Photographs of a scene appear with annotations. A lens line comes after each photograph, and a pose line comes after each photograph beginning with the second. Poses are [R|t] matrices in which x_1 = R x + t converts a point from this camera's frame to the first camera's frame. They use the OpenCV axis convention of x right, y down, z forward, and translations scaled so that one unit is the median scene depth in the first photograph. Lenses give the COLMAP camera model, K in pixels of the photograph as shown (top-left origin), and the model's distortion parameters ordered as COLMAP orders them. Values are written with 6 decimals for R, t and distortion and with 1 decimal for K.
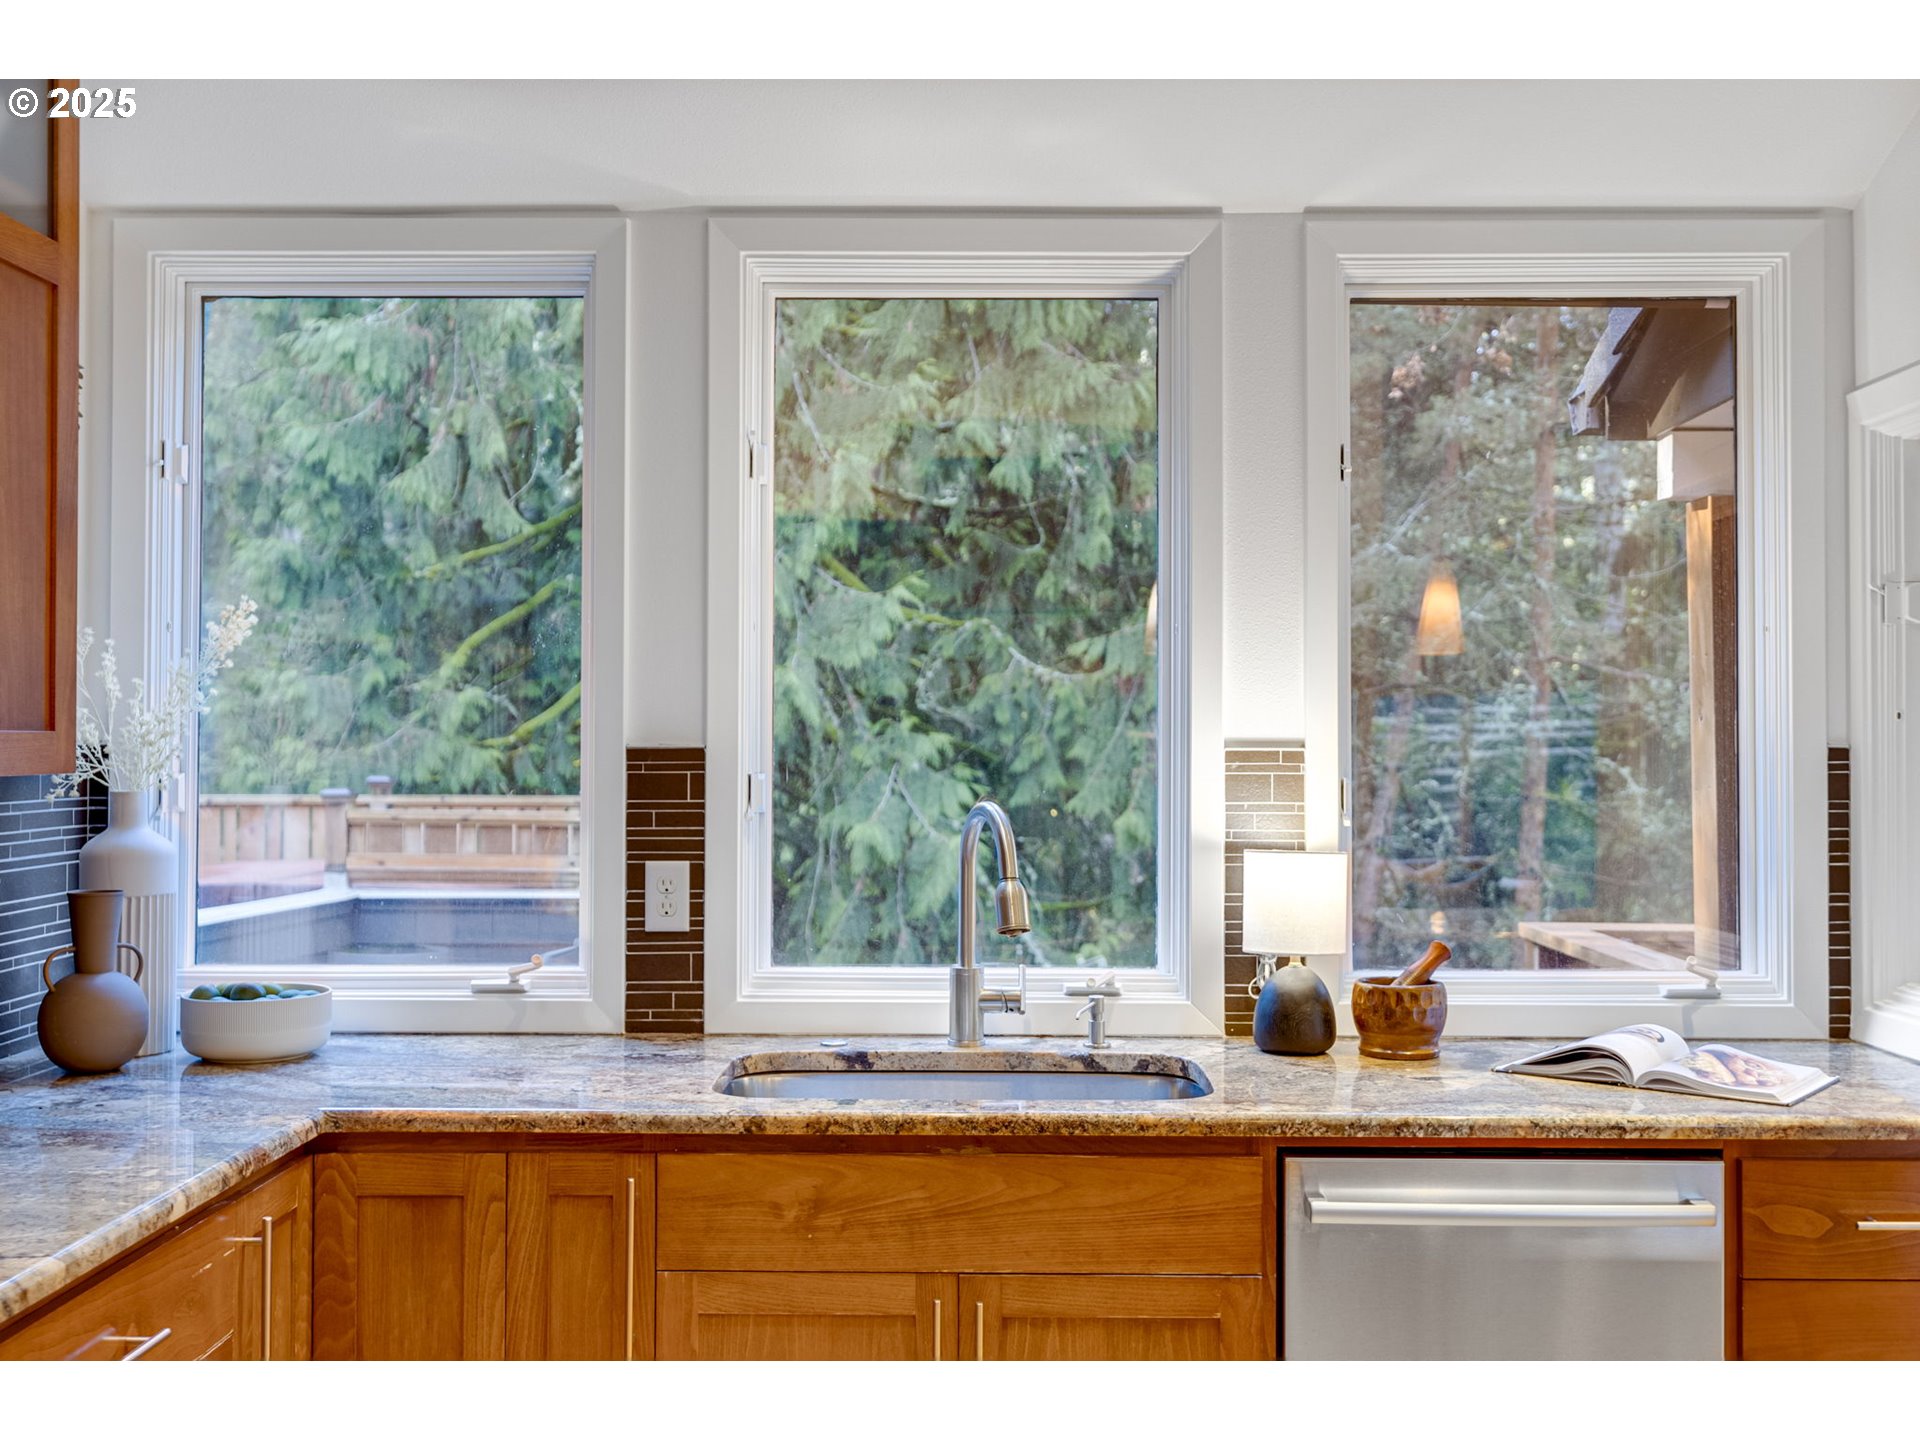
lens RADIAL K [[1854.3, 0, 960.0], [0, 1854.3, 720.0], [0, 0, 1]] dist [0.014143, -0.002005]
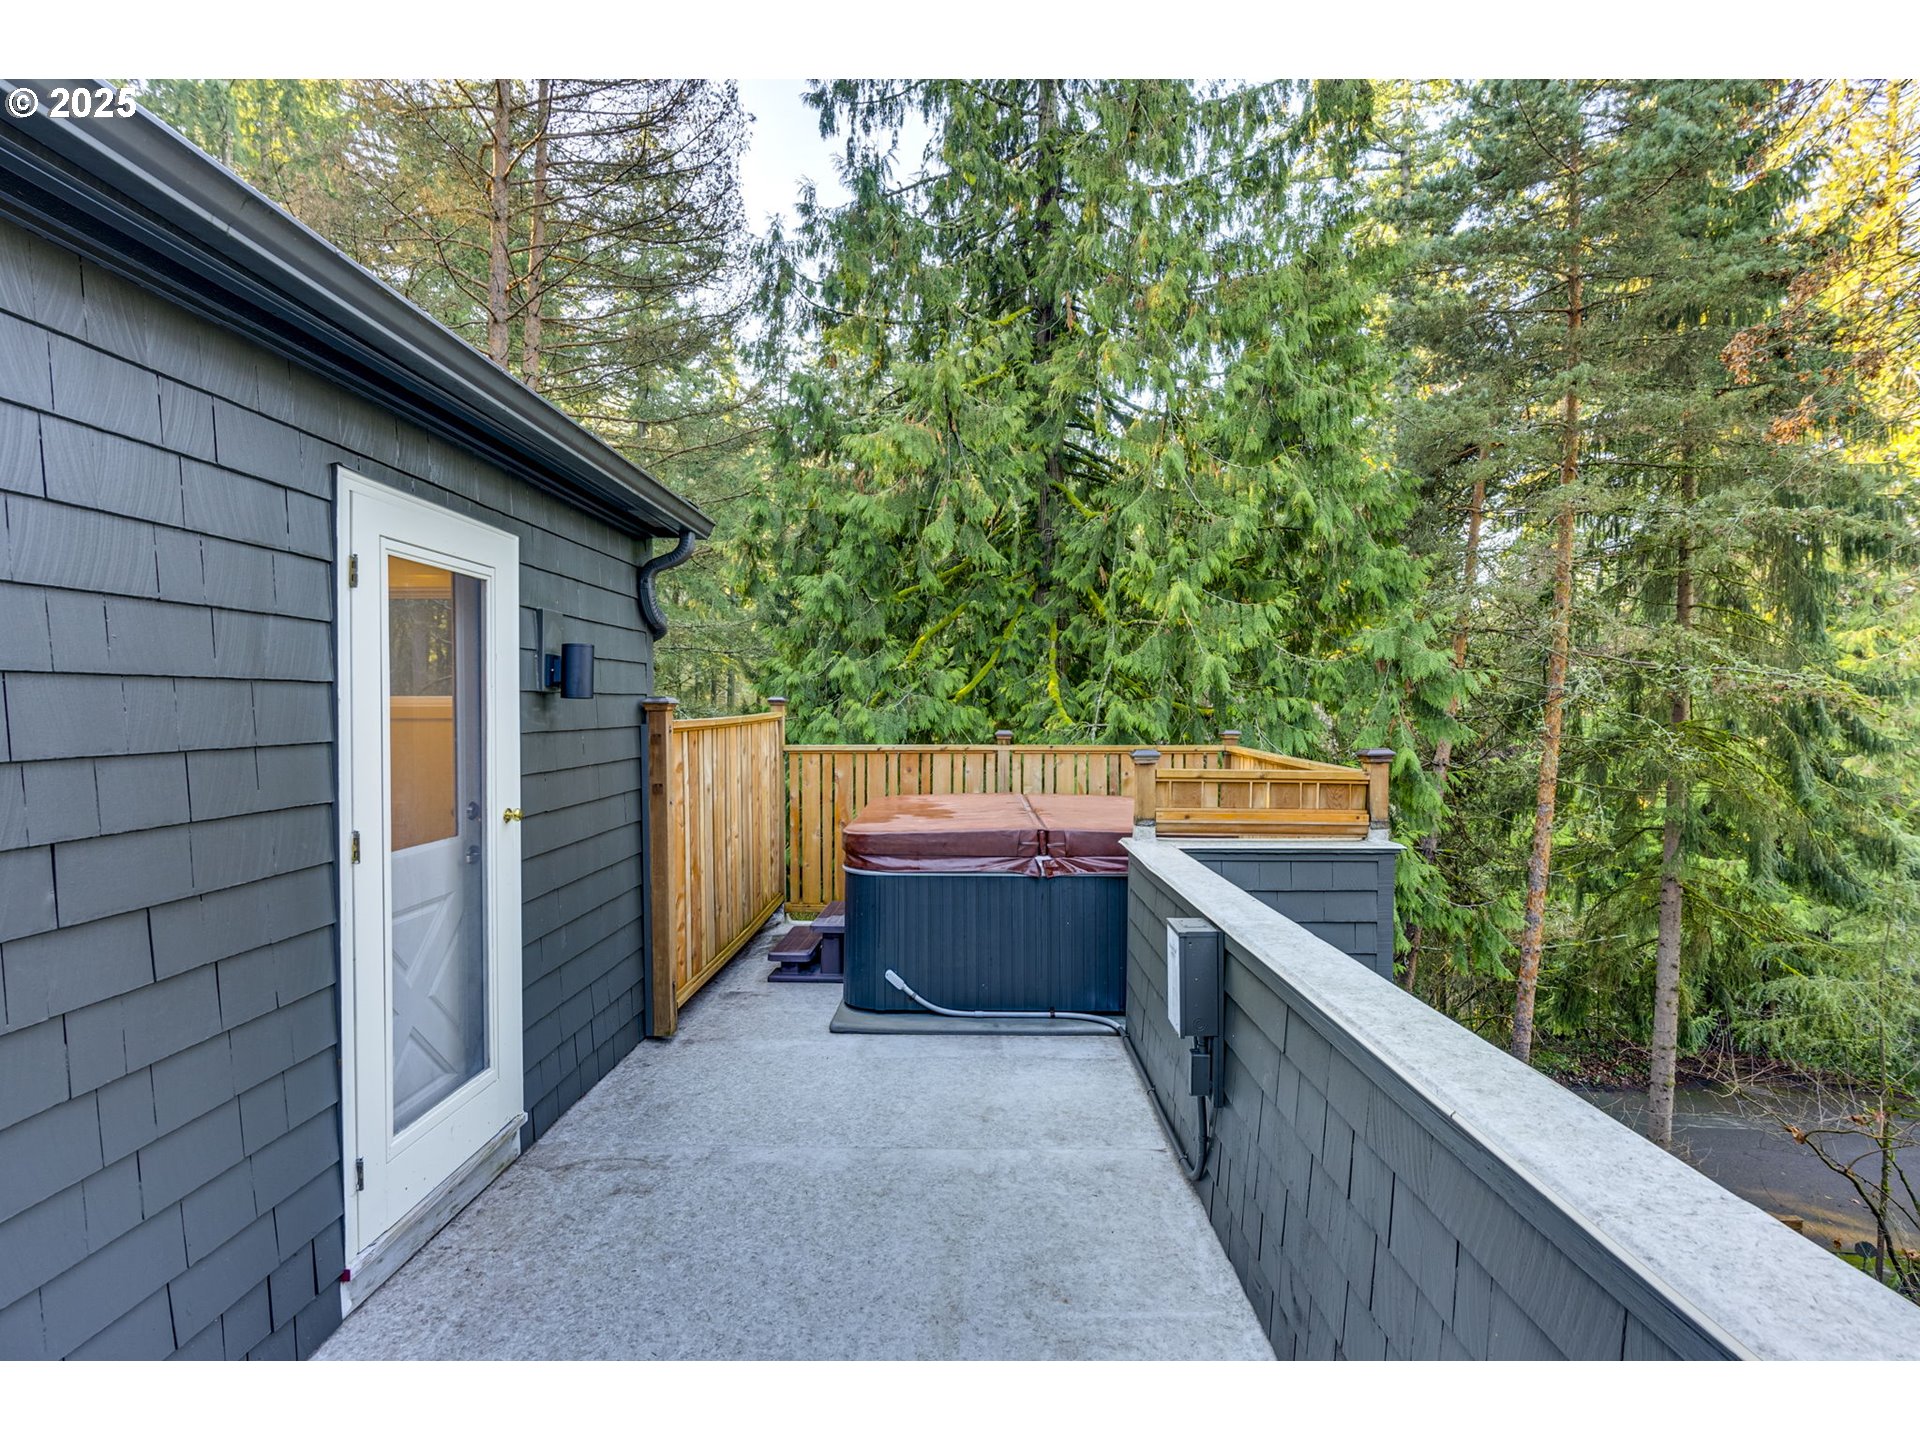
lens RADIAL K [[862.2, 0, 972.3], [0, 862.2, 709.8], [0, 0, 1]] dist [0.000161, -0.000002]
pose [[0.999992, 0.001323, 0.003751, -0.257555], [-0.001412, 0.999718, 0.023701, 0.000661], [-0.003719, -0.023706, 0.999712, 0.285084]]
